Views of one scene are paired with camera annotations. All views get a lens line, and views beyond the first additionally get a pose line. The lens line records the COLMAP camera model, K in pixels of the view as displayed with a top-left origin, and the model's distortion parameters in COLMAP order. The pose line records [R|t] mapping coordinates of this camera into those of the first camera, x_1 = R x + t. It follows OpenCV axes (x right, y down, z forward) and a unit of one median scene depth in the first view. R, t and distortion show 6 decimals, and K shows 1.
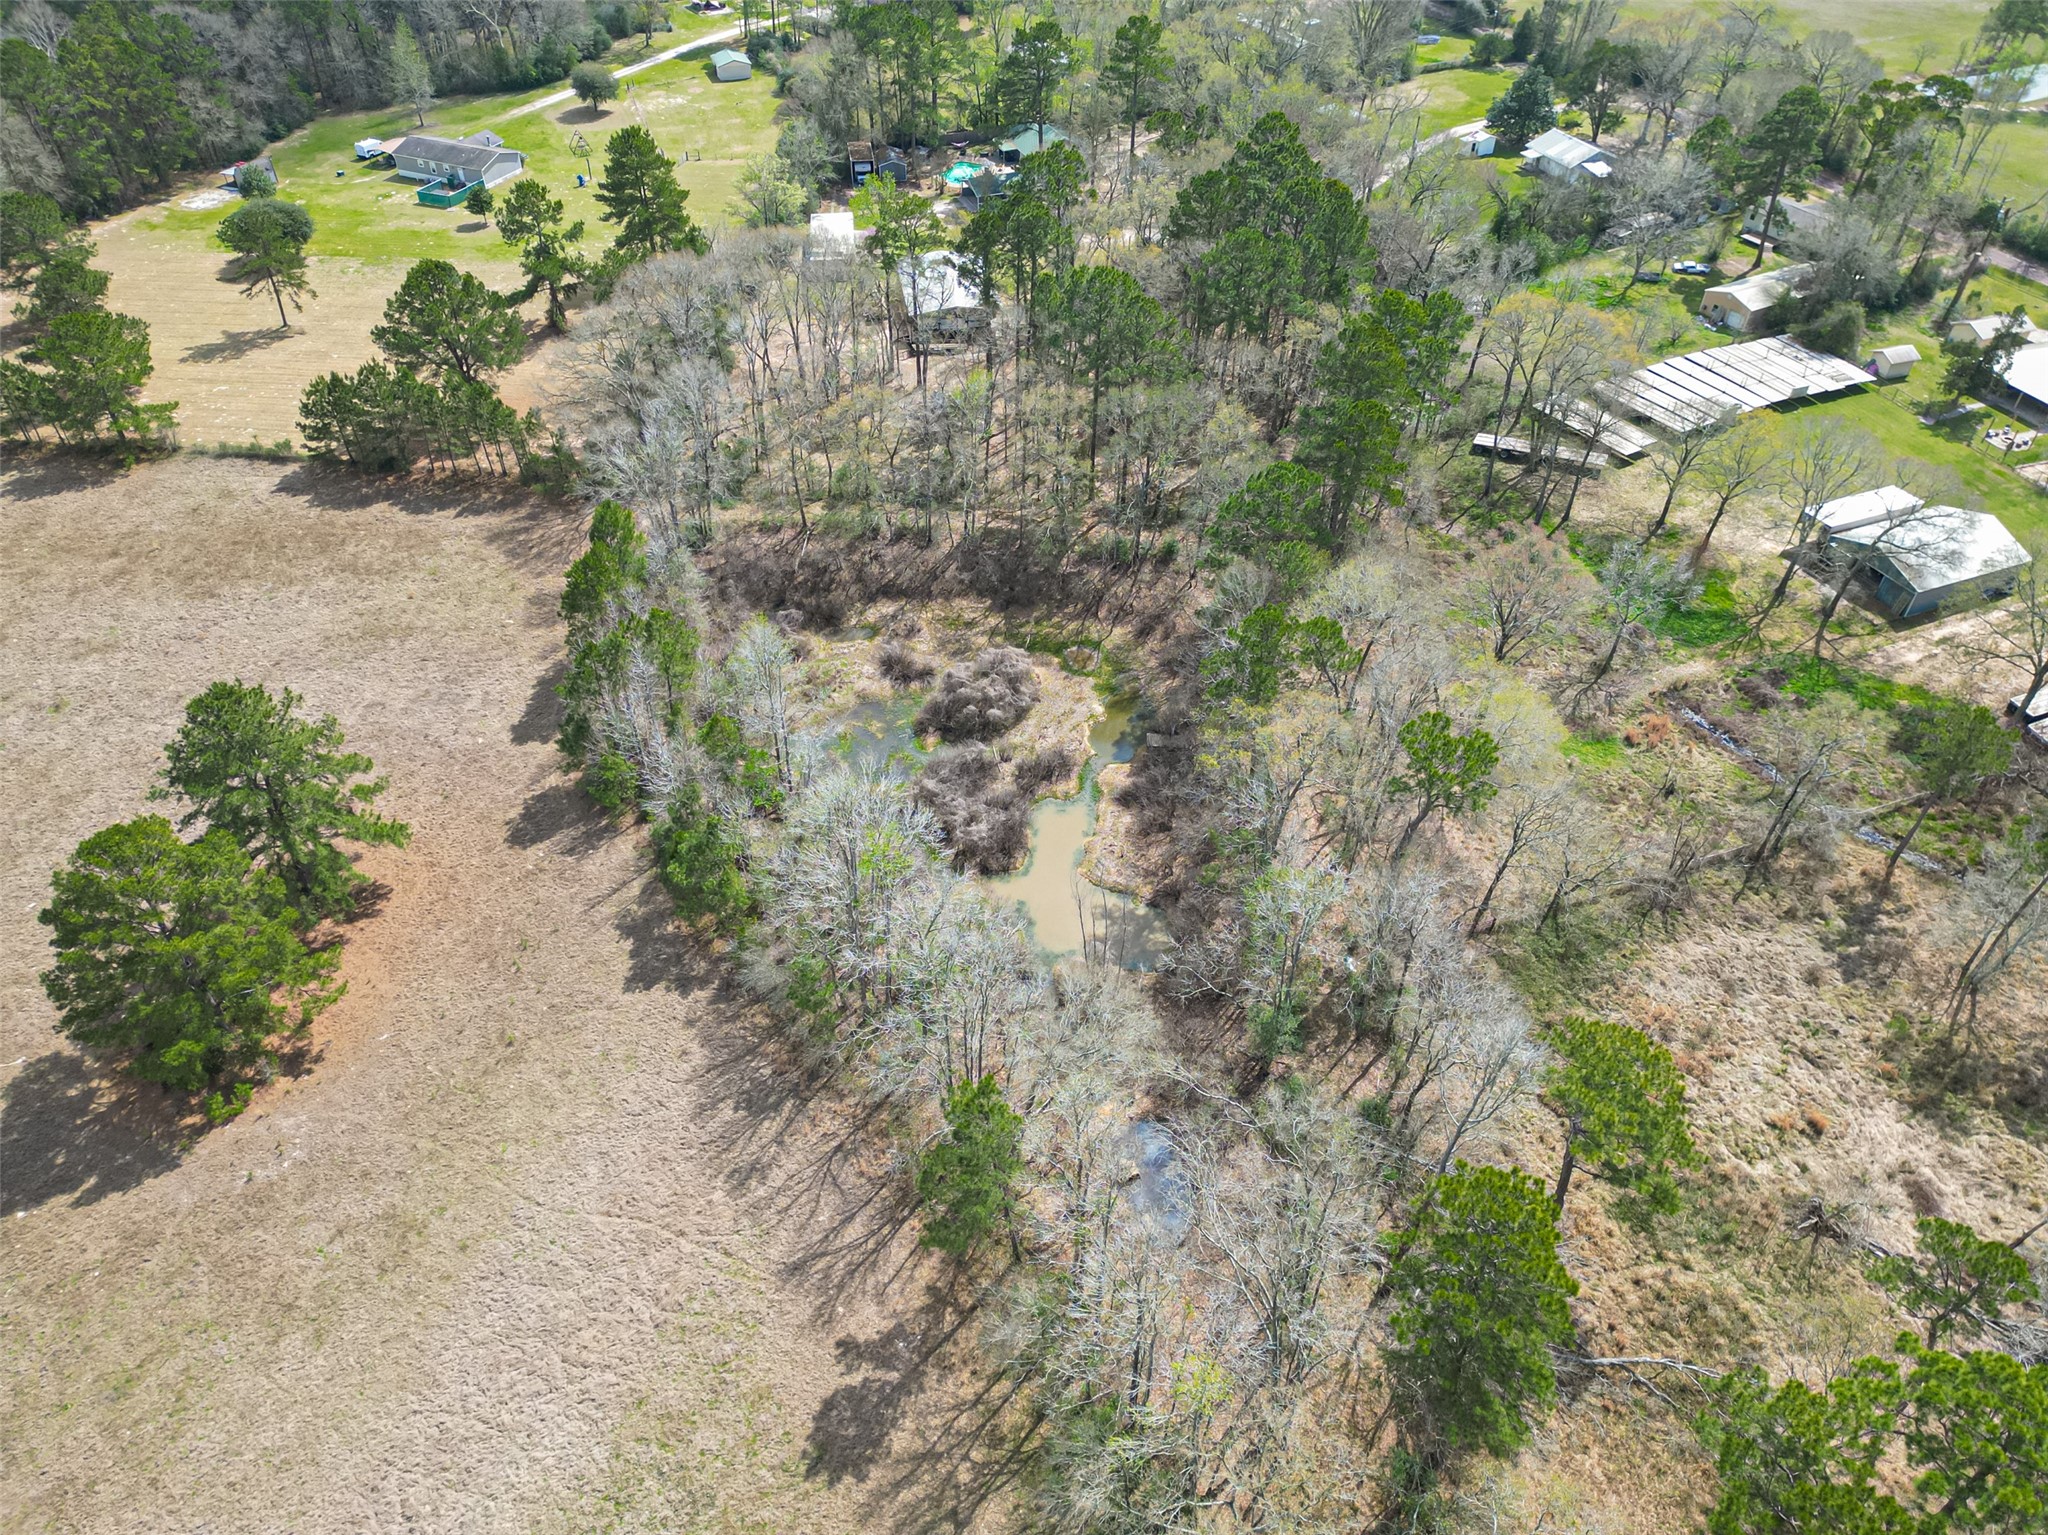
lens RADIAL K [[1425.3, 0, 1021.2], [0, 1425.3, 770.2], [0, 0, 1]] dist [0.080768, -0.078454]
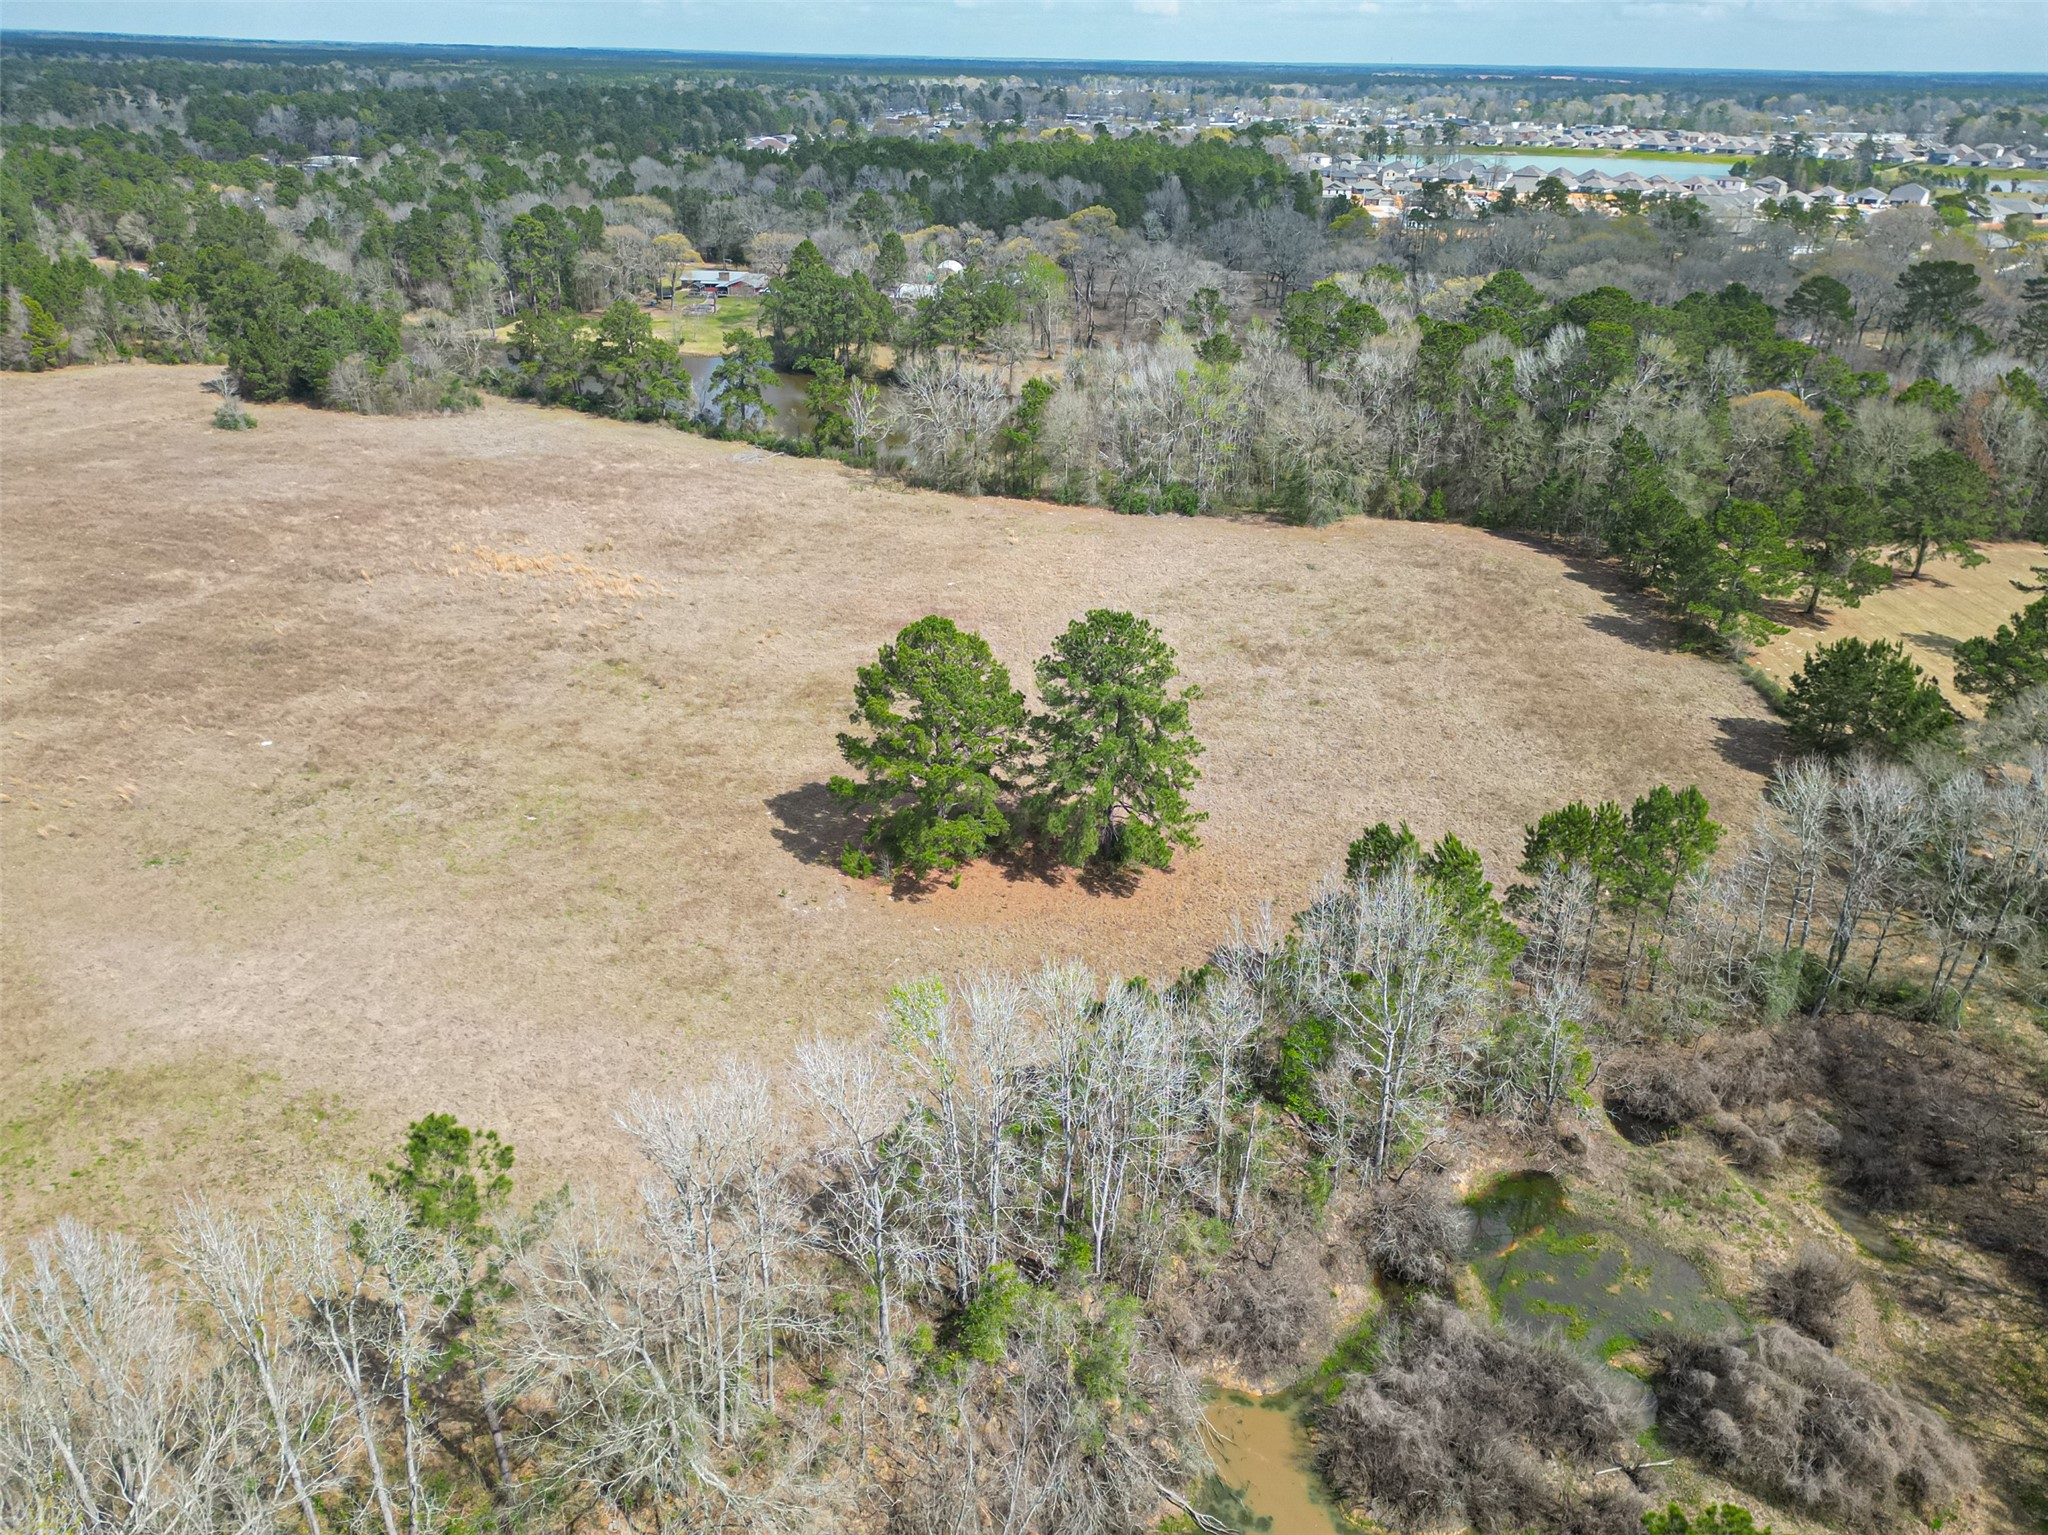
lens RADIAL K [[1421.9, 0, 1021.1], [0, 1421.9, 773.3], [0, 0, 1]] dist [0.081394, -0.077502]
pose [[0.039313, 0.435938, -0.899118, 0.288647], [-0.668537, 0.680229, 0.300578, -0.161001], [0.742639, 0.589277, 0.318183, 0.457923]]
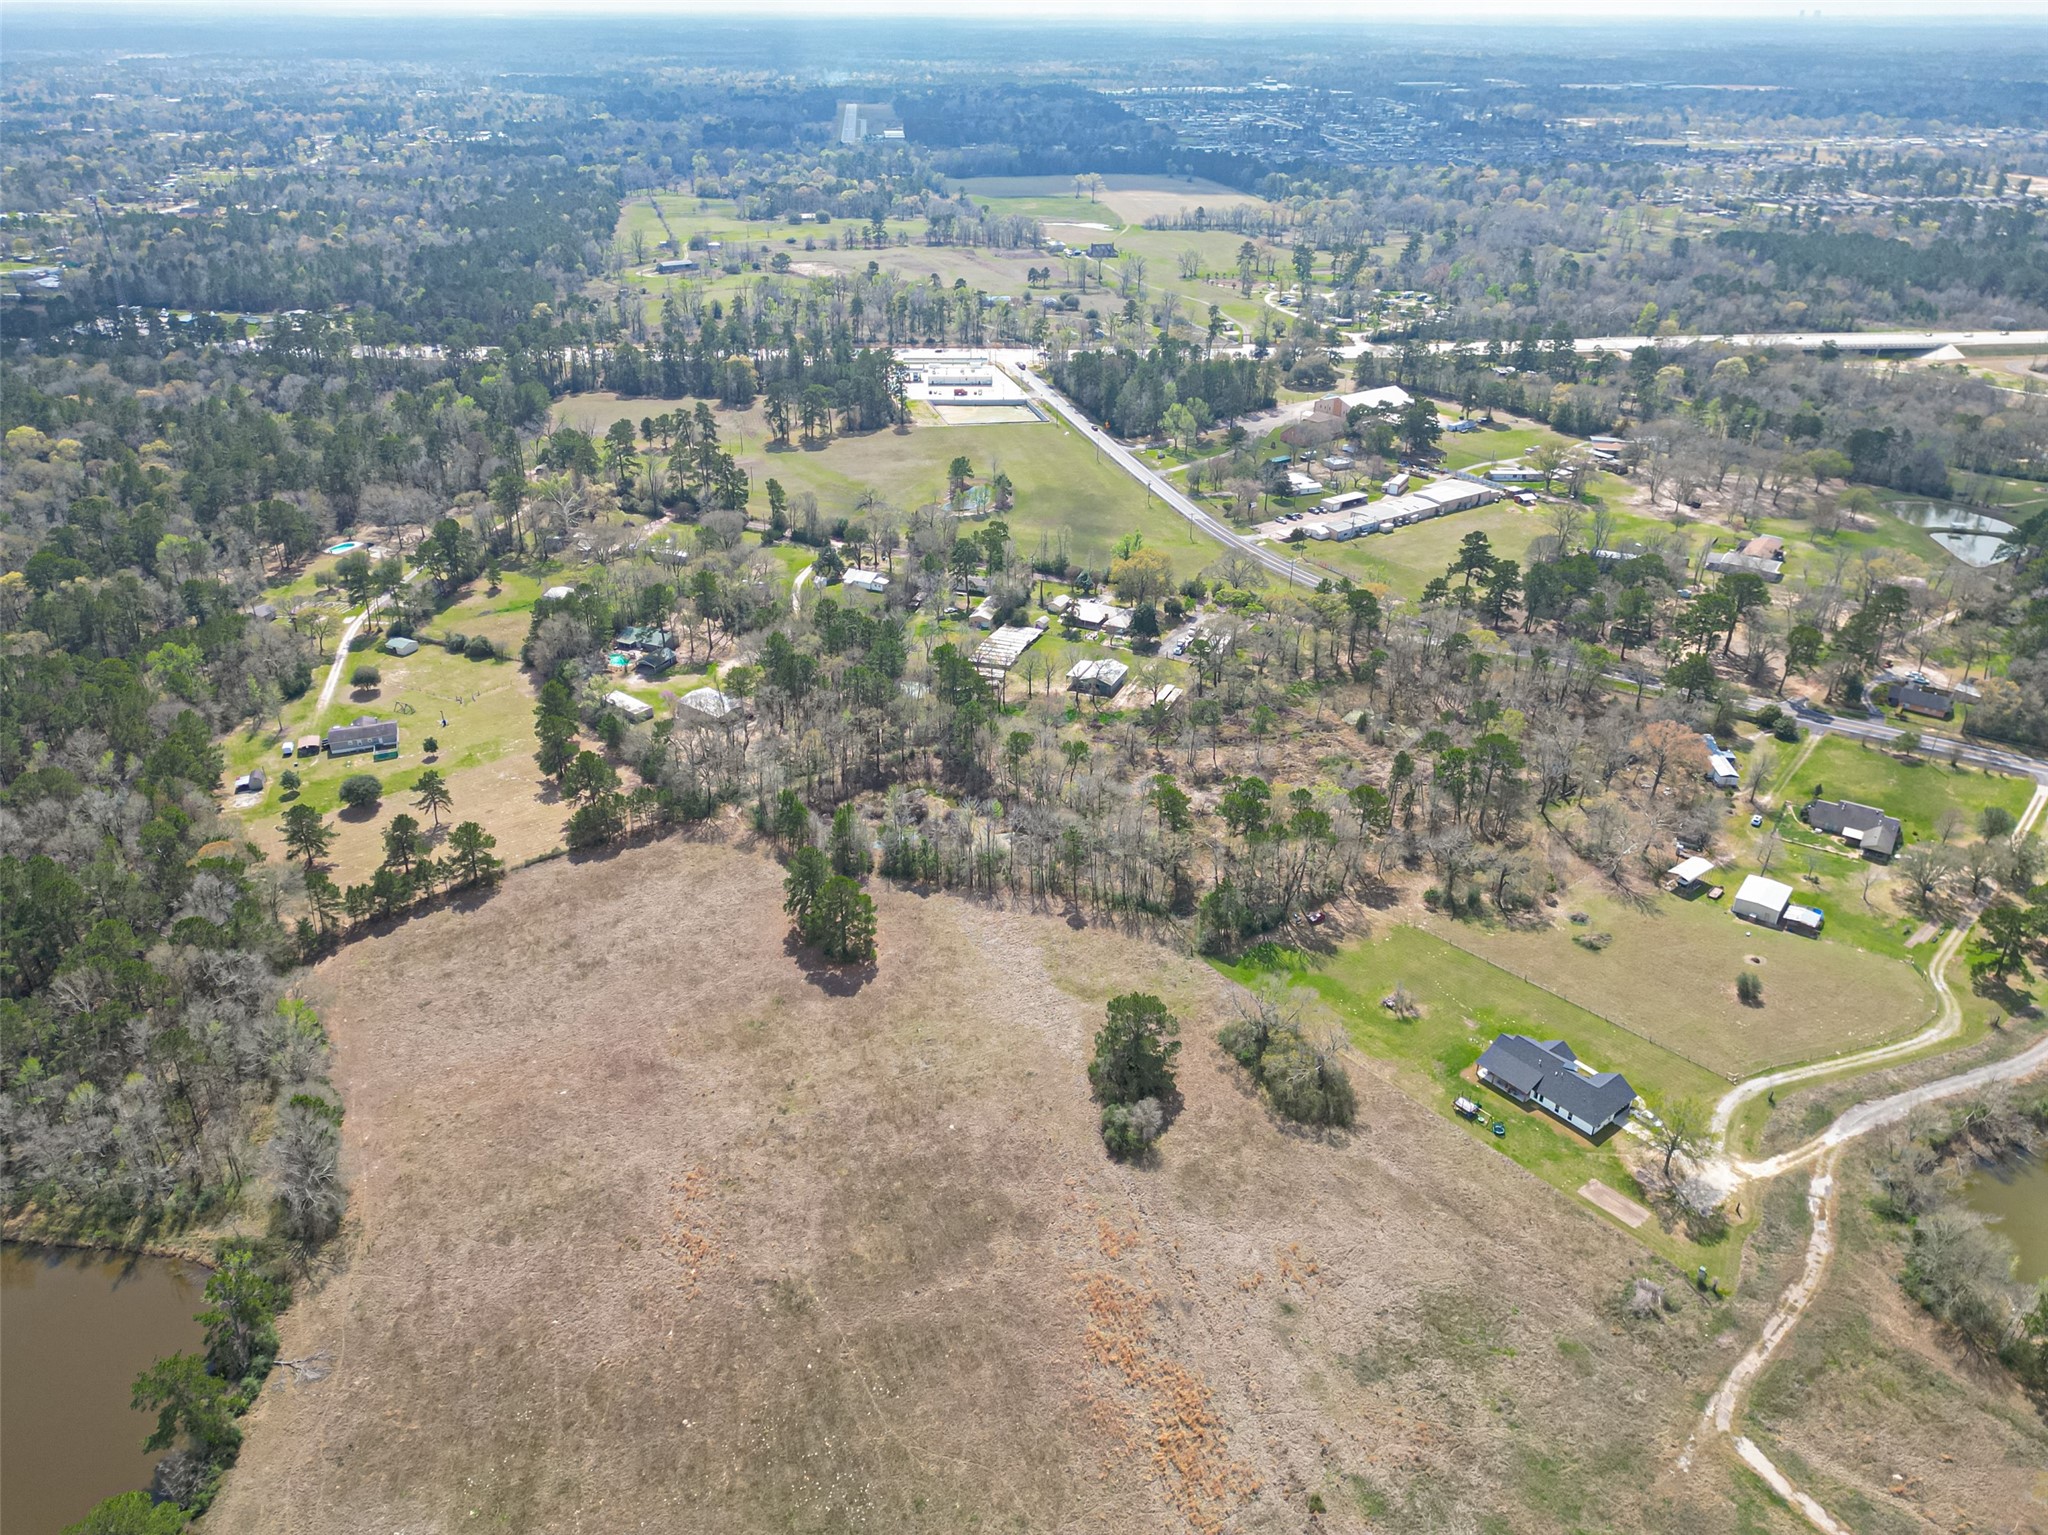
lens RADIAL K [[1425.3, 0, 1021.2], [0, 1425.3, 770.2], [0, 0, 1]] dist [0.080768, -0.078454]
pose [[0.726224, -0.329597, 0.603295, -1.402549], [0.453999, 0.888921, -0.060865, 0.136215], [-0.516220, 0.318097, 0.795193, -1.258886]]
